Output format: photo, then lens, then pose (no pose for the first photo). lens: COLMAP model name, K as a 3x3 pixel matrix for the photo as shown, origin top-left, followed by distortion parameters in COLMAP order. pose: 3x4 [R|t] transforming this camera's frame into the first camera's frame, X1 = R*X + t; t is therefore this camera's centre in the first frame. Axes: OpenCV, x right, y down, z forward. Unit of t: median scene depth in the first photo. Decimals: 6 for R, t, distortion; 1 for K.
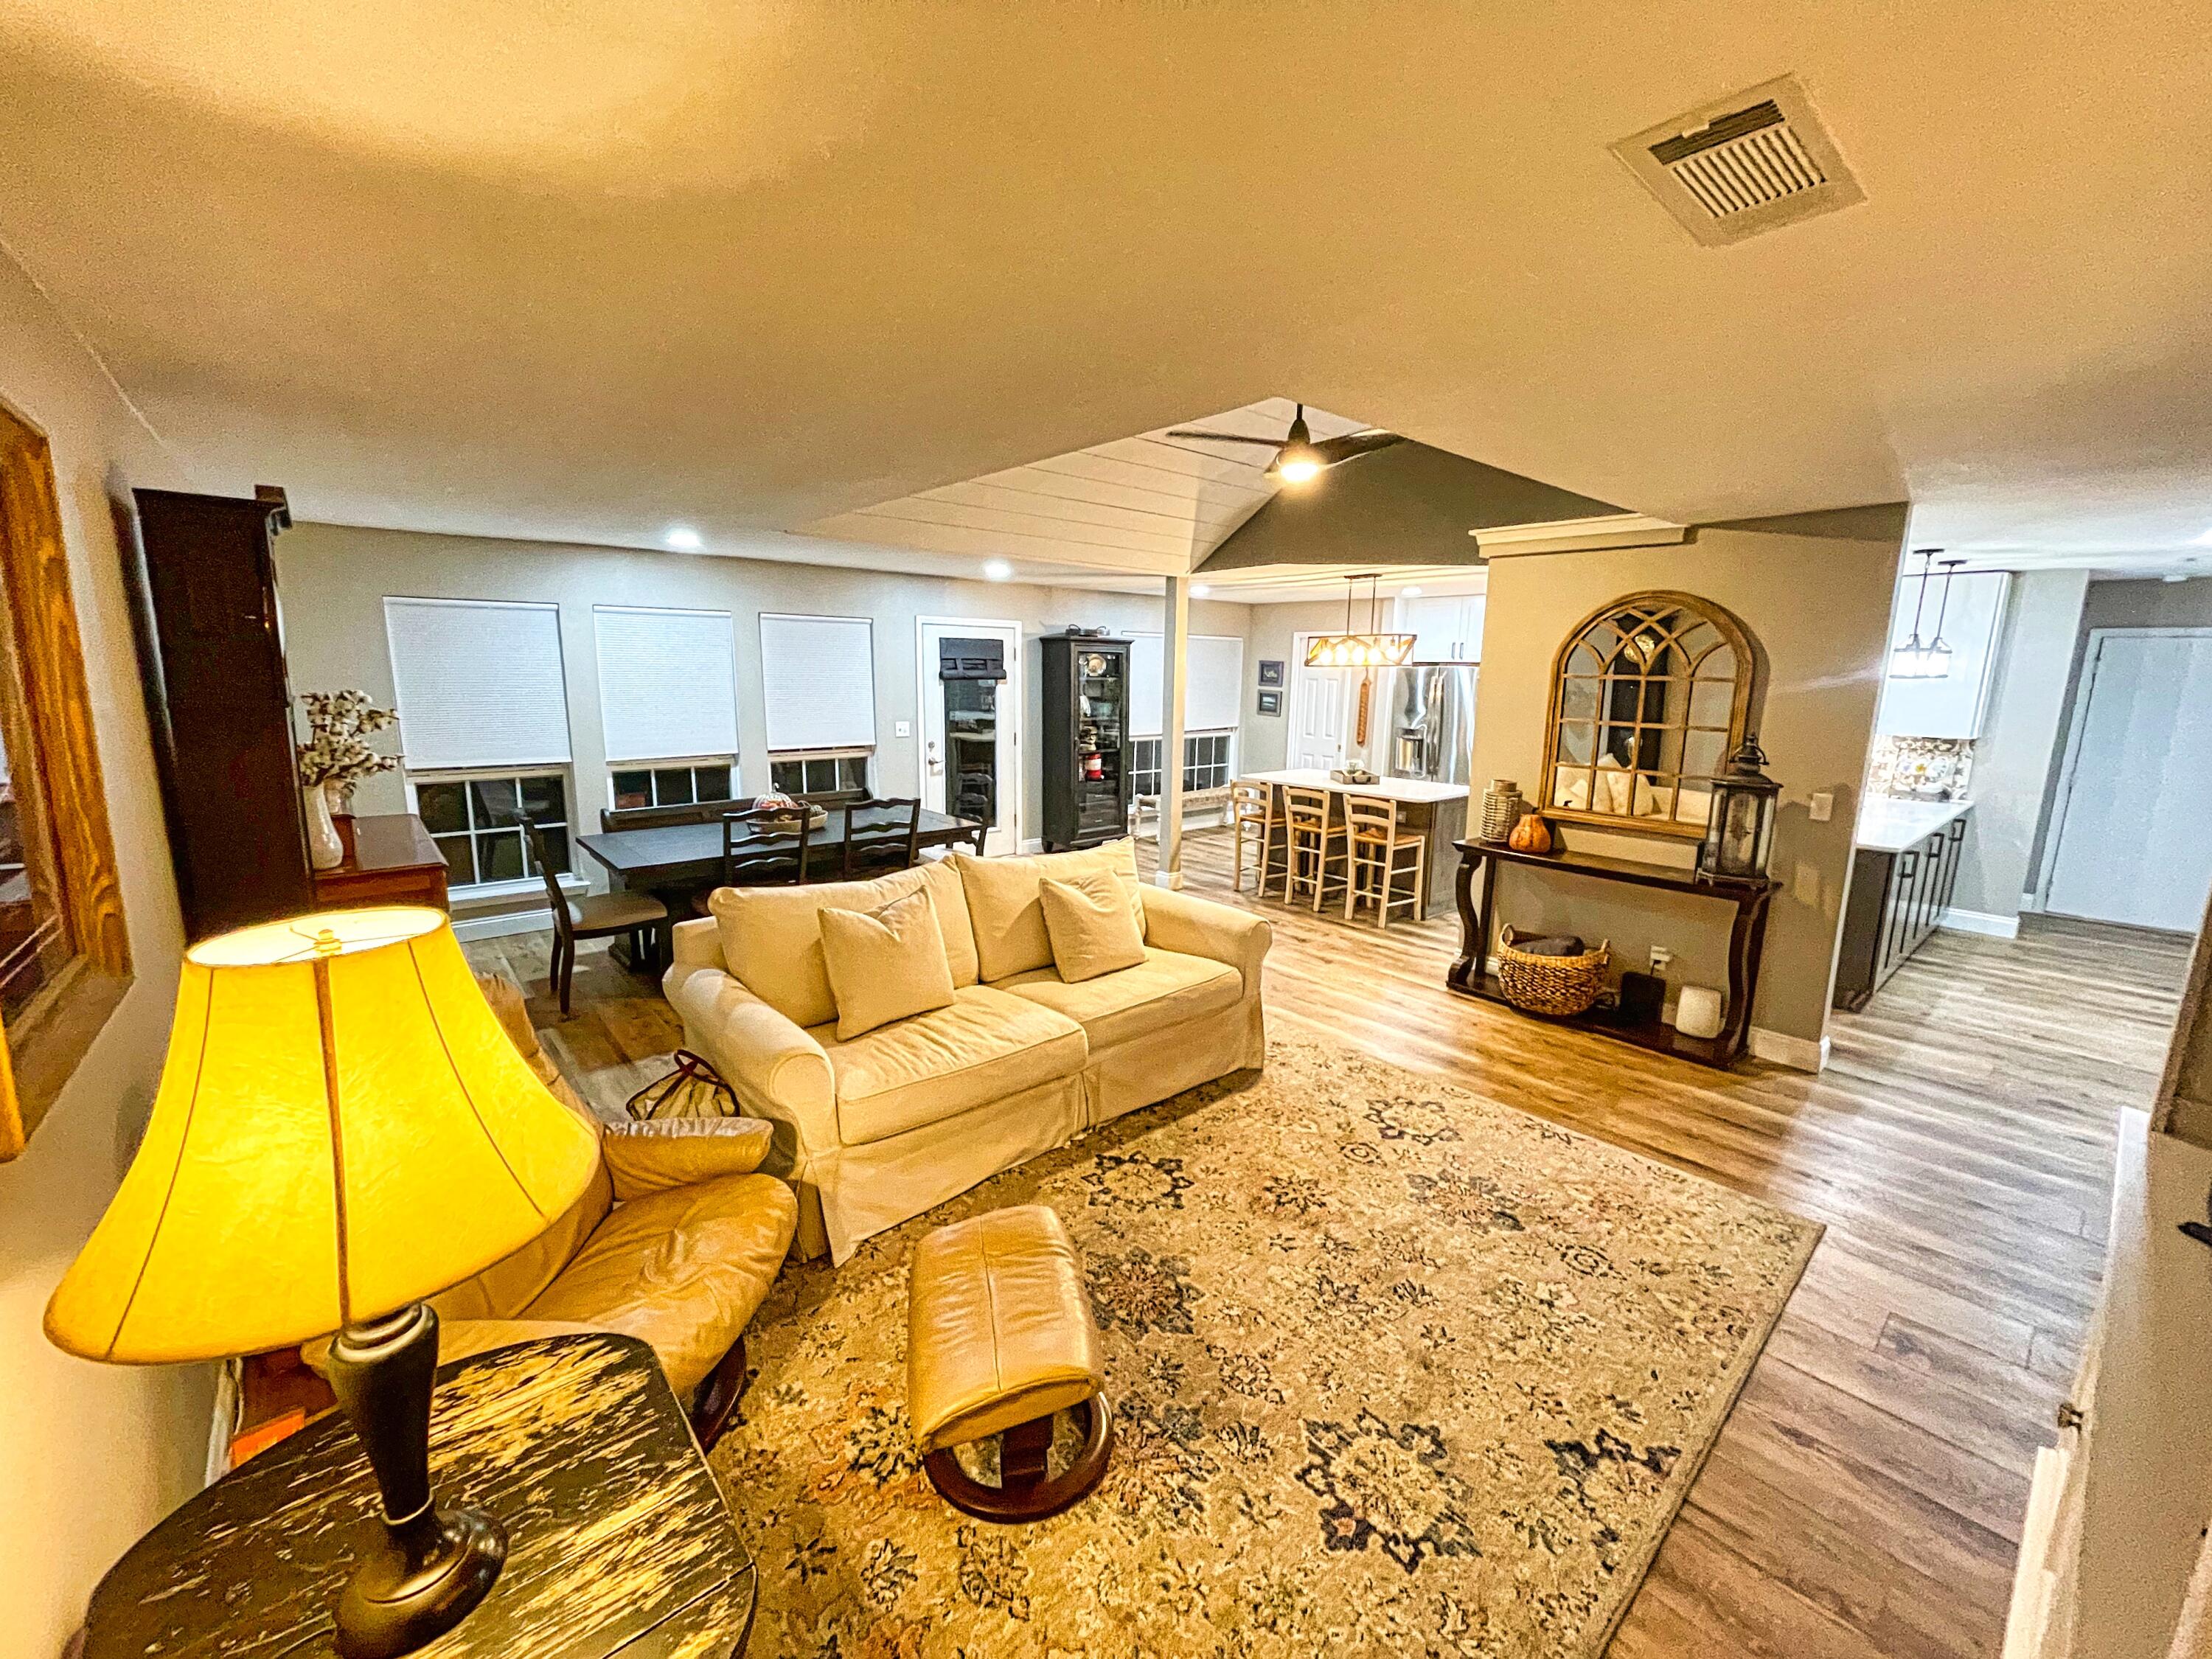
lens RADIAL K [[887.9, 0, 1103.9], [0, 887.9, 829.9], [0, 0, 1]] dist [-0.000468, 0.000185]
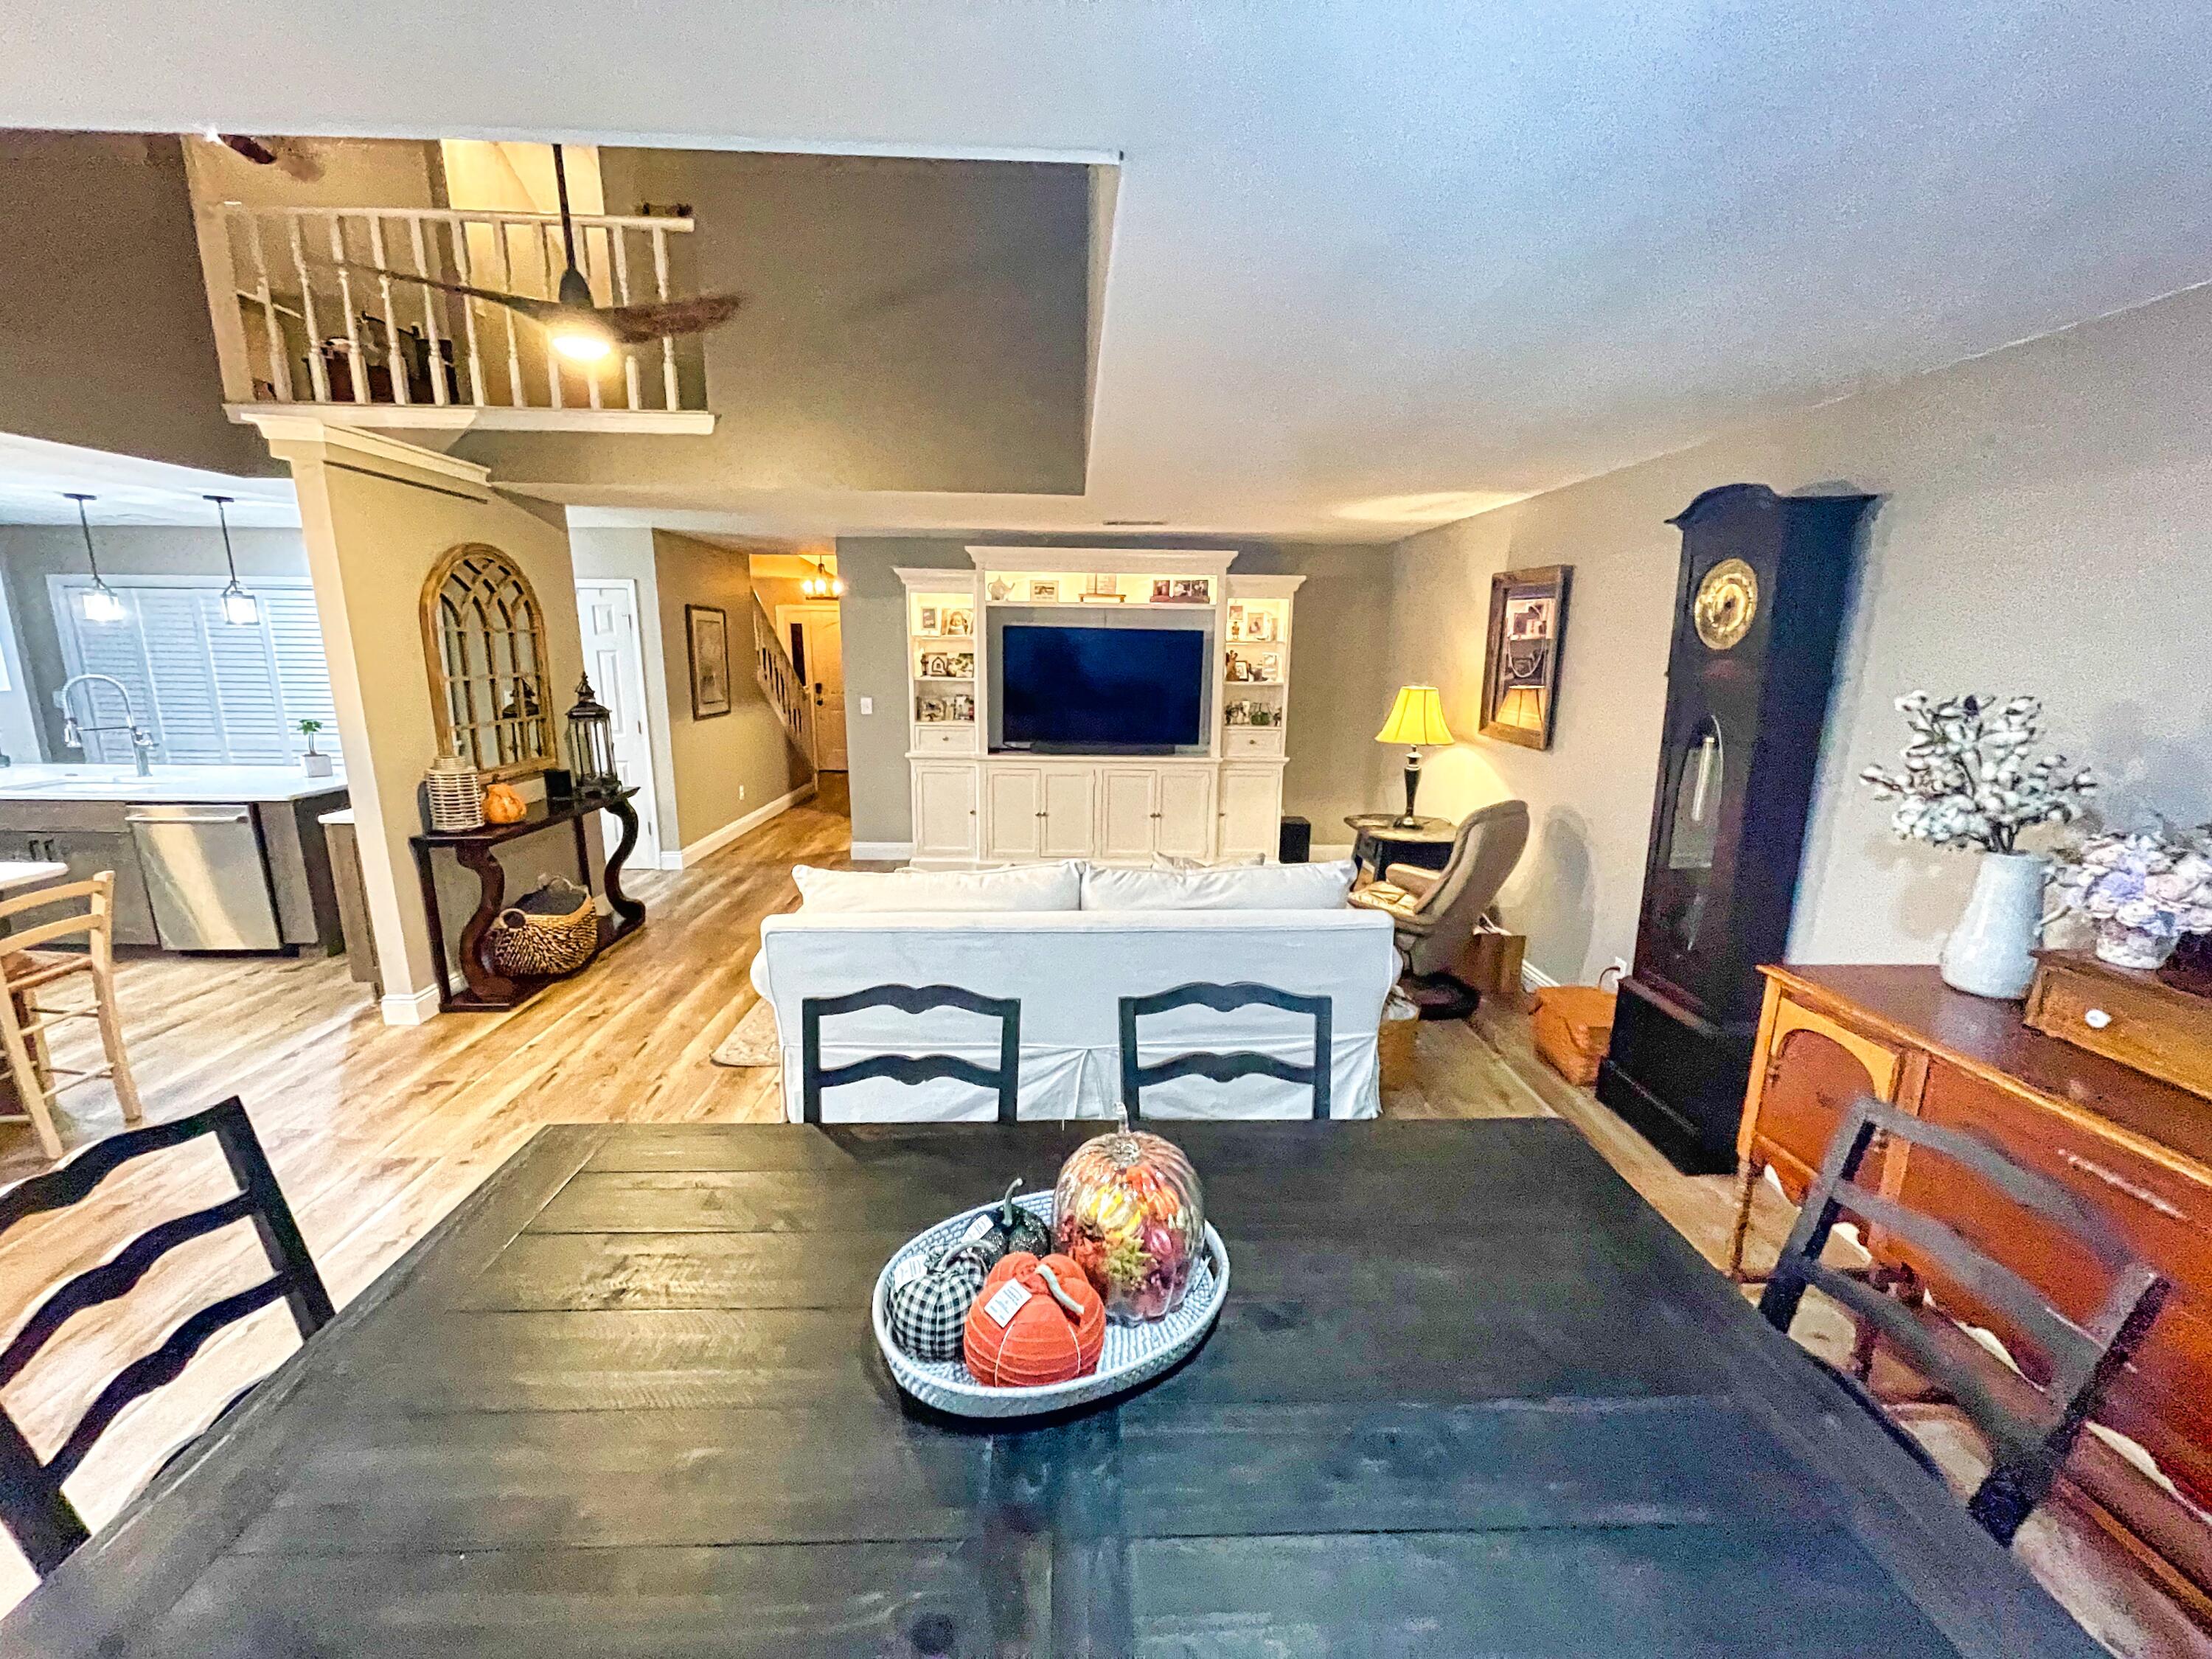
lens RADIAL K [[887.9, 0, 1103.2], [0, 887.9, 830.6], [0, 0, 1]] dist [-0.000468, 0.000185]
pose [[-0.780767, -0.152785, 0.605854, -0.420541], [0.091778, 0.931082, 0.353077, -0.177528], [-0.618044, 0.331275, -0.712936, 0.960735]]
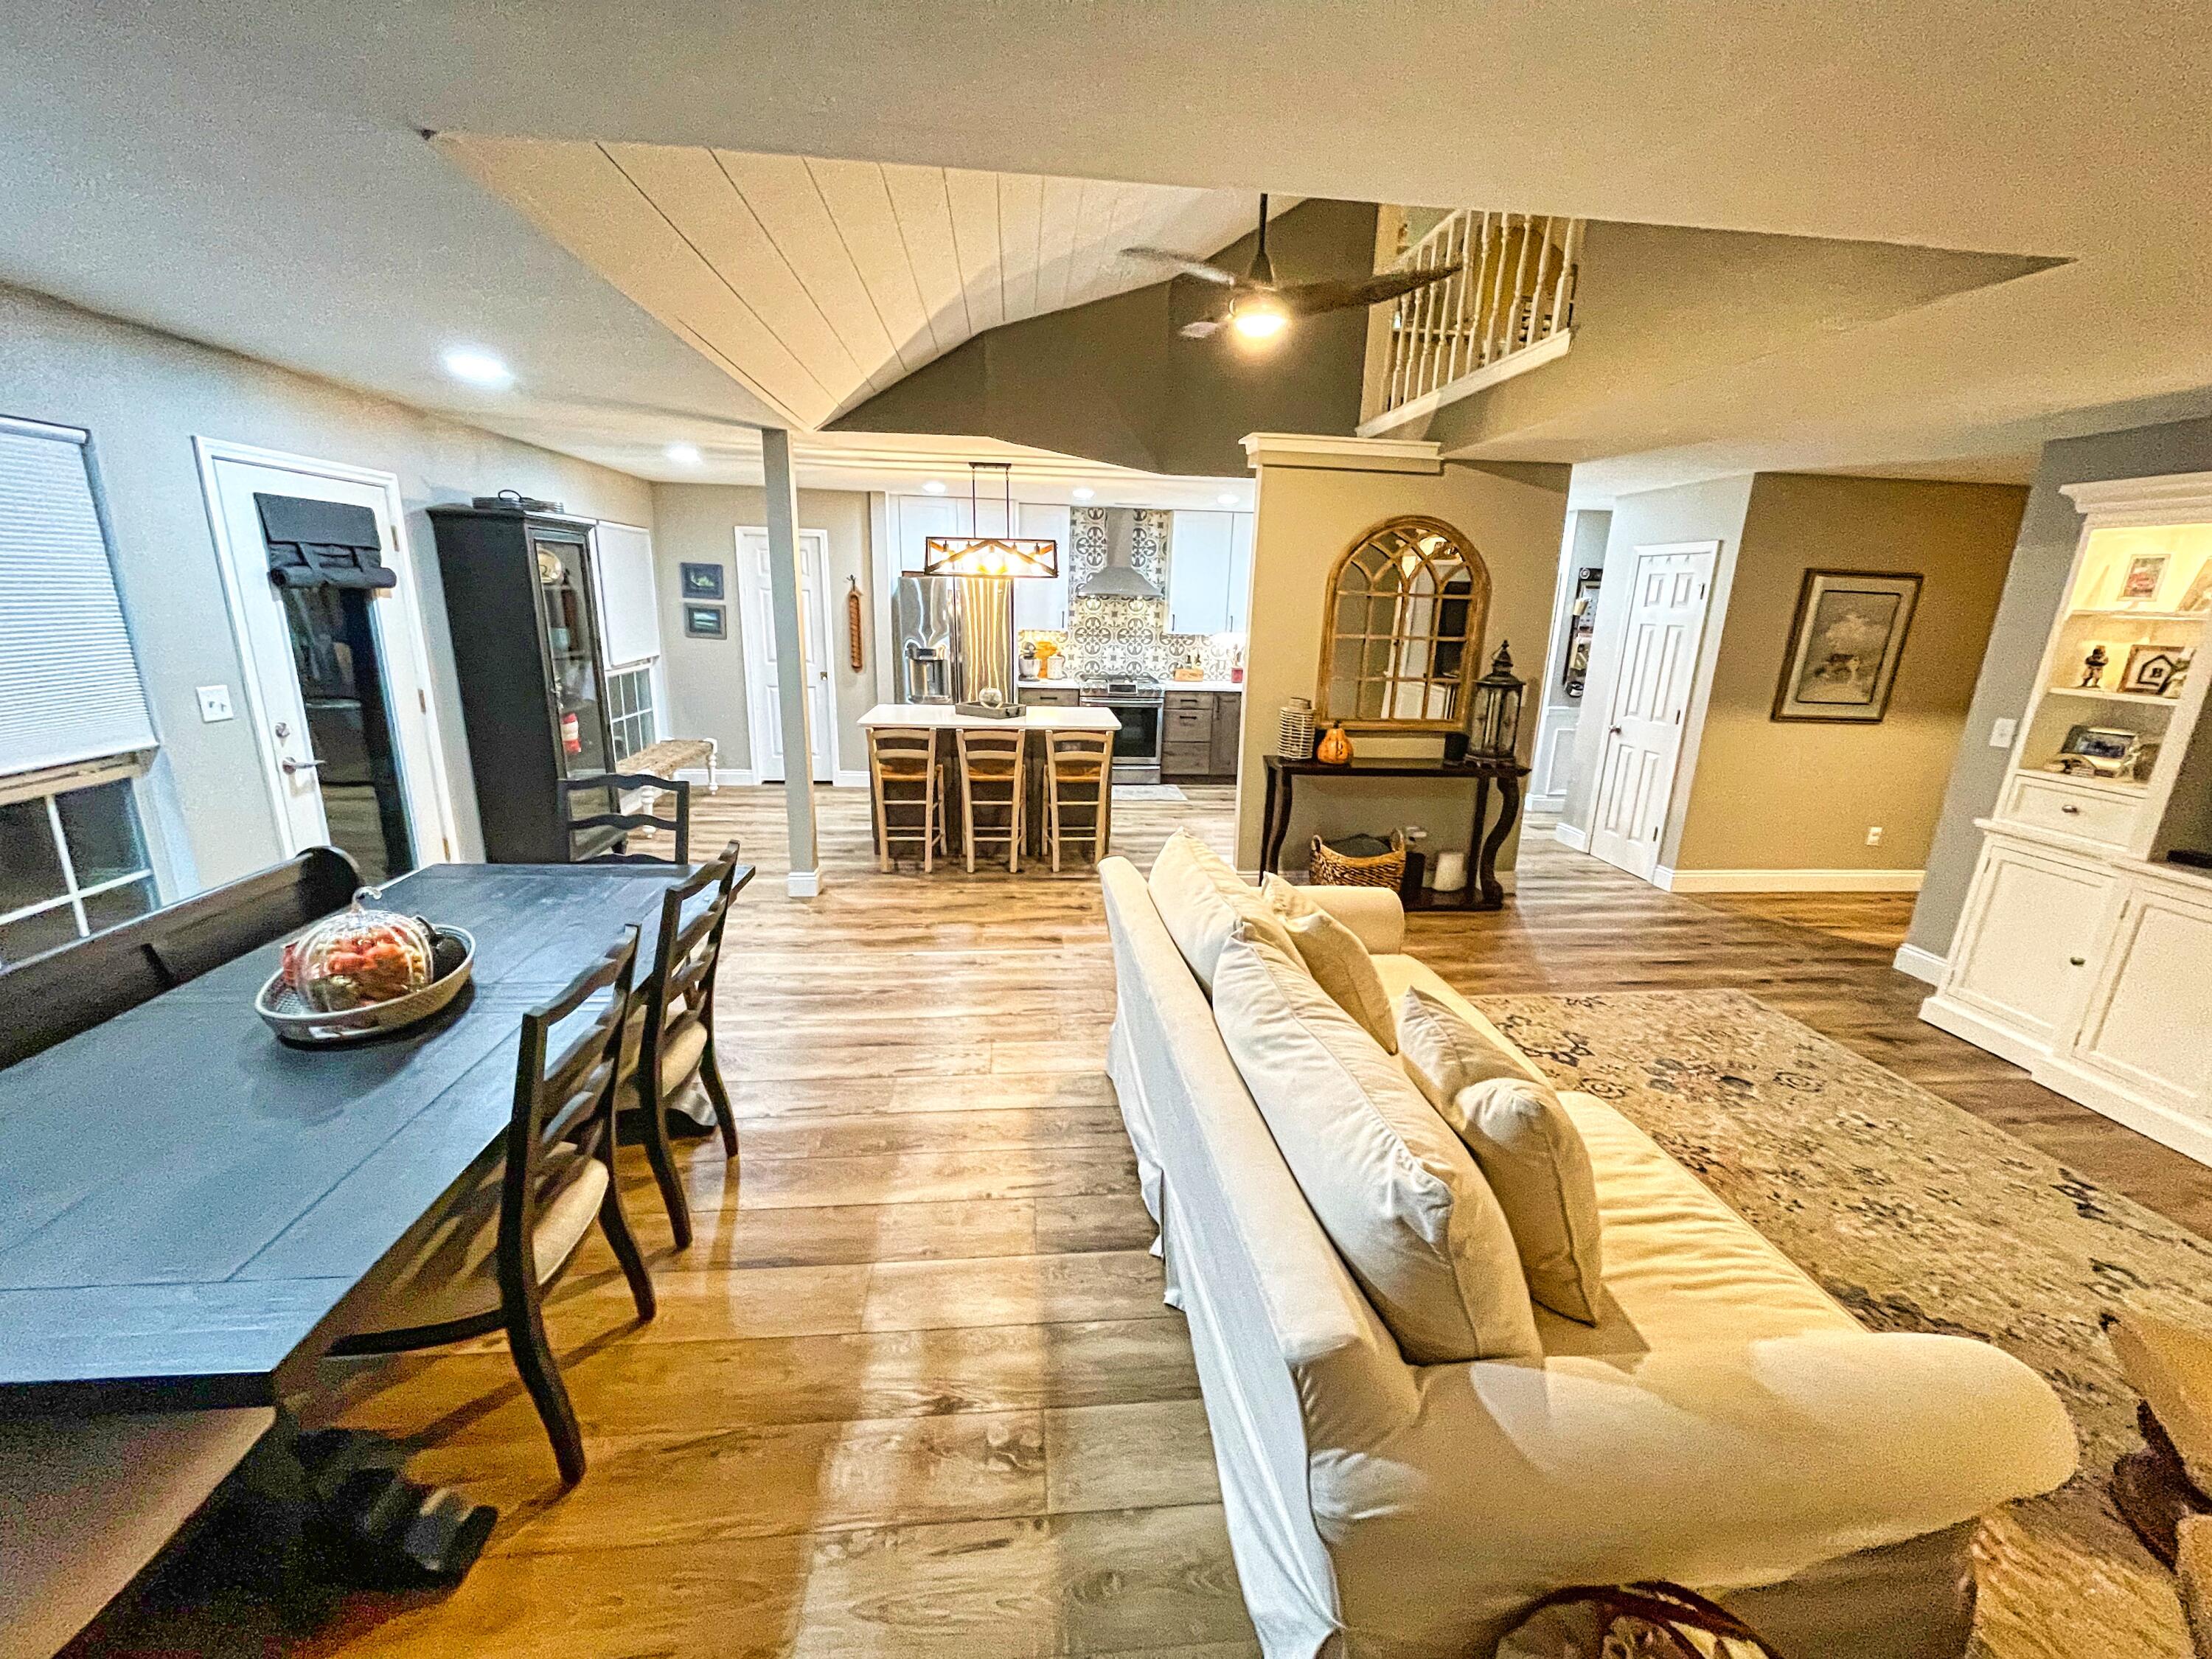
lens RADIAL K [[887.9, 0, 1107.1], [0, 887.9, 832.0], [0, 0, 1]] dist [-0.000468, 0.000185]
pose [[0.571254, -0.209021, 0.793712, -0.396534], [0.128250, 0.977883, 0.165217, -0.078890], [-0.810691, 0.007413, 0.585427, 0.456036]]
